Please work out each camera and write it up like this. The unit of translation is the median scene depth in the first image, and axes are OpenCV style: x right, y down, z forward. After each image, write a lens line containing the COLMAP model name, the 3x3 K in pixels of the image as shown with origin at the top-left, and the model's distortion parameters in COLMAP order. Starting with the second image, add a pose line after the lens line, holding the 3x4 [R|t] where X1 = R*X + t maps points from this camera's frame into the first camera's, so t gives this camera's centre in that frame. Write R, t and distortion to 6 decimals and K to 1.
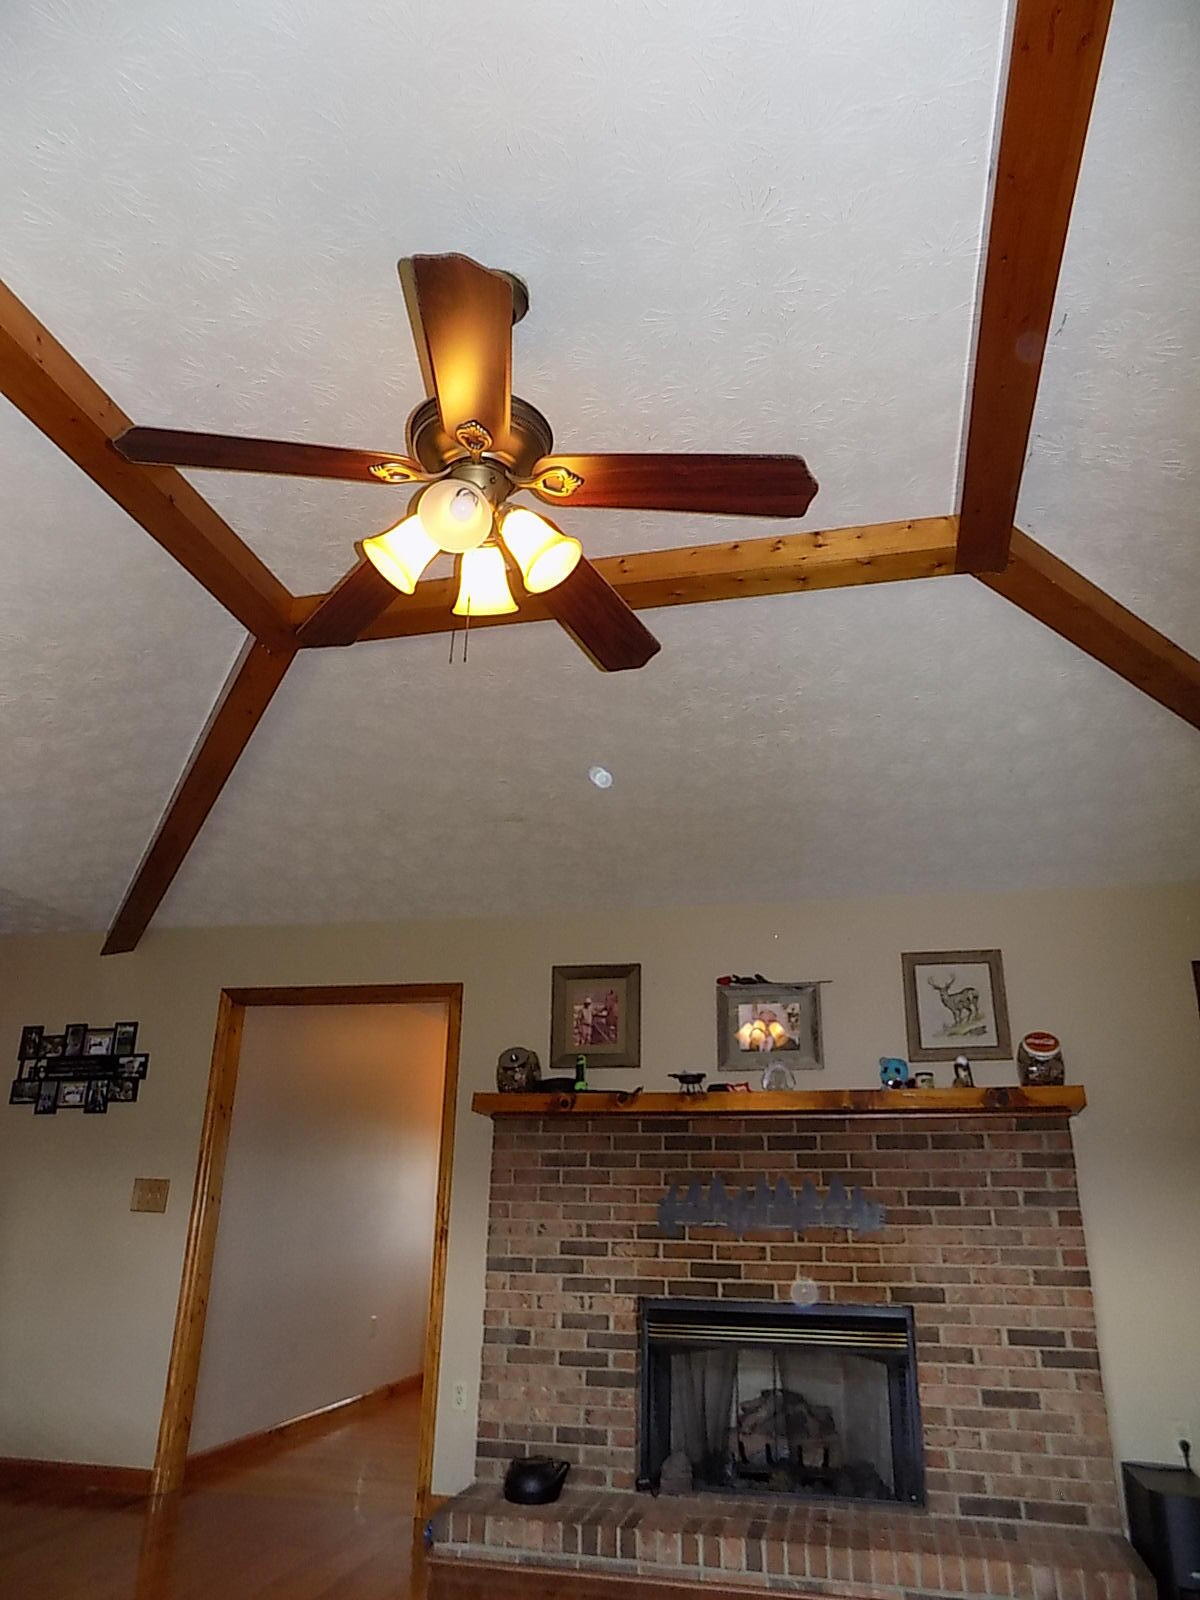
lens RADIAL K [[1079.2, 0, 600.3], [0, 1079.2, 808.3], [0, 0, 1]] dist [-0.075347, 0.073470]
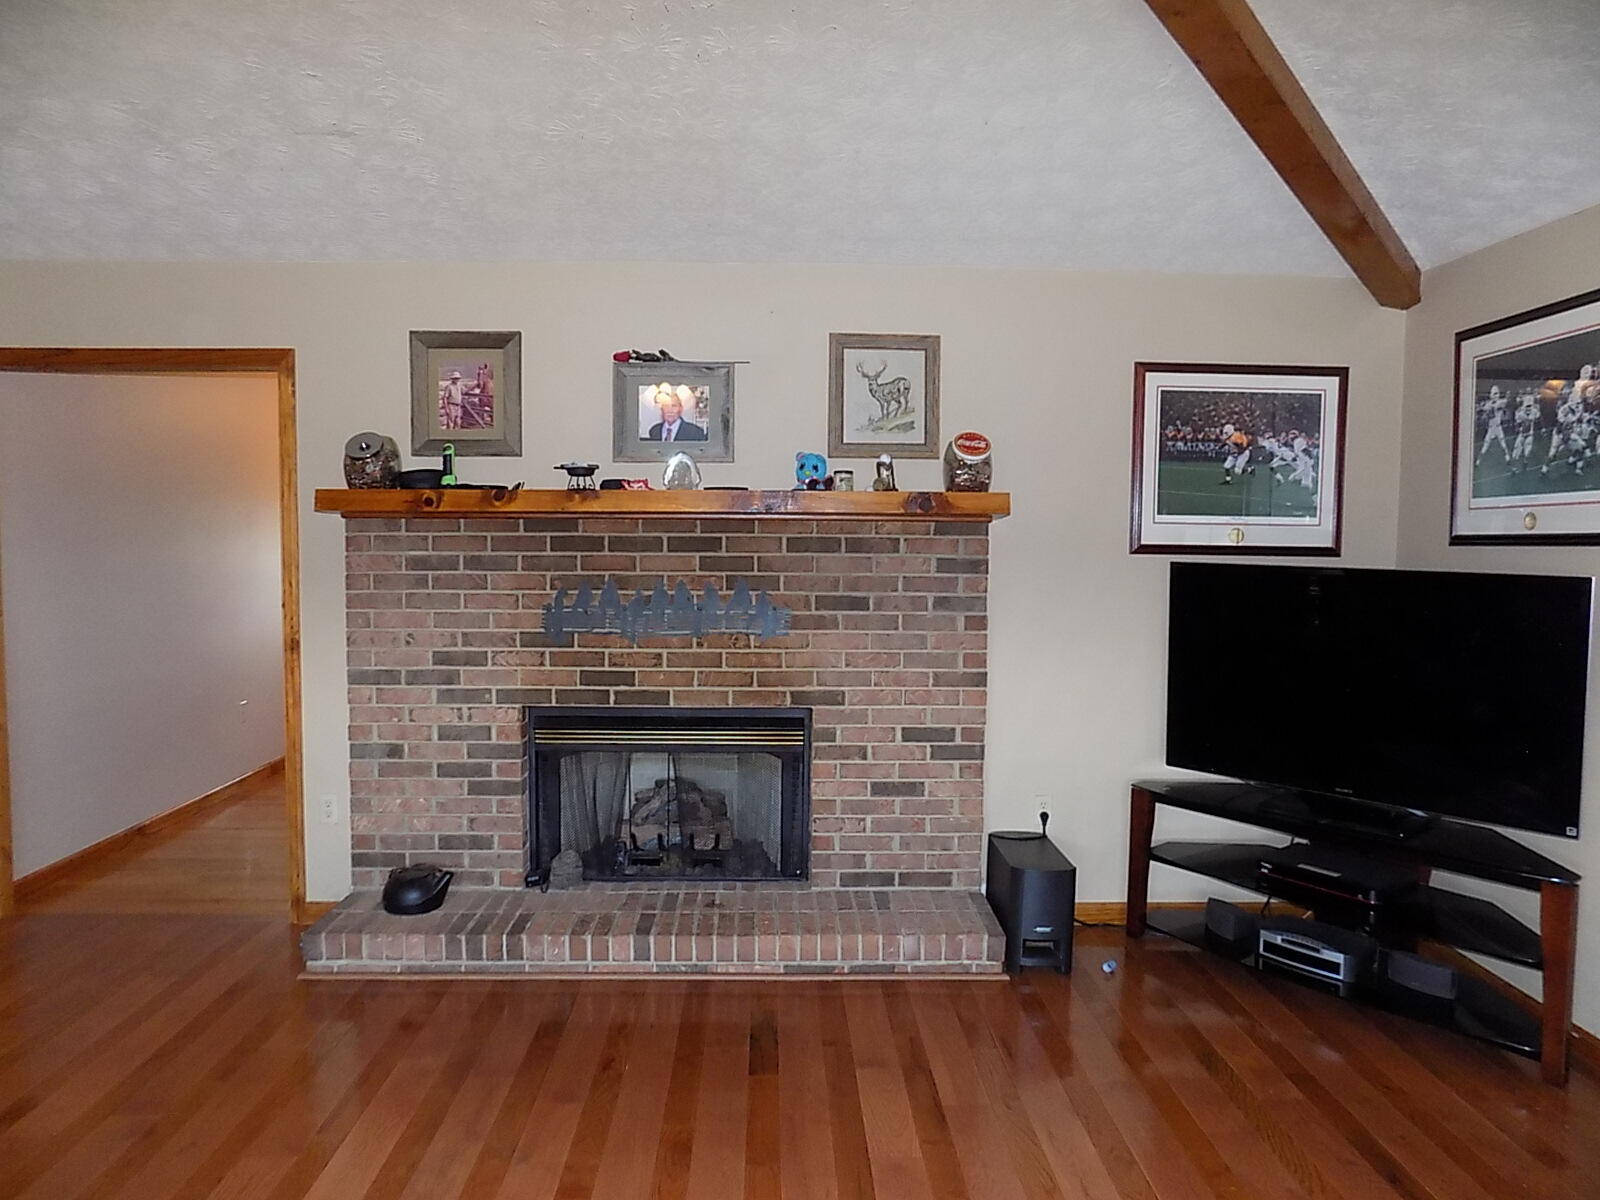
lens RADIAL K [[1079.2, 0, 791.8], [0, 1079.2, 603.3], [0, 0, 1]] dist [-0.075347, 0.073470]
pose [[0.967519, -0.028767, 0.251156, 0.030464], [-0.078446, 0.910295, 0.406460, -0.017053], [-0.240319, -0.412960, 0.878471, 0.170426]]
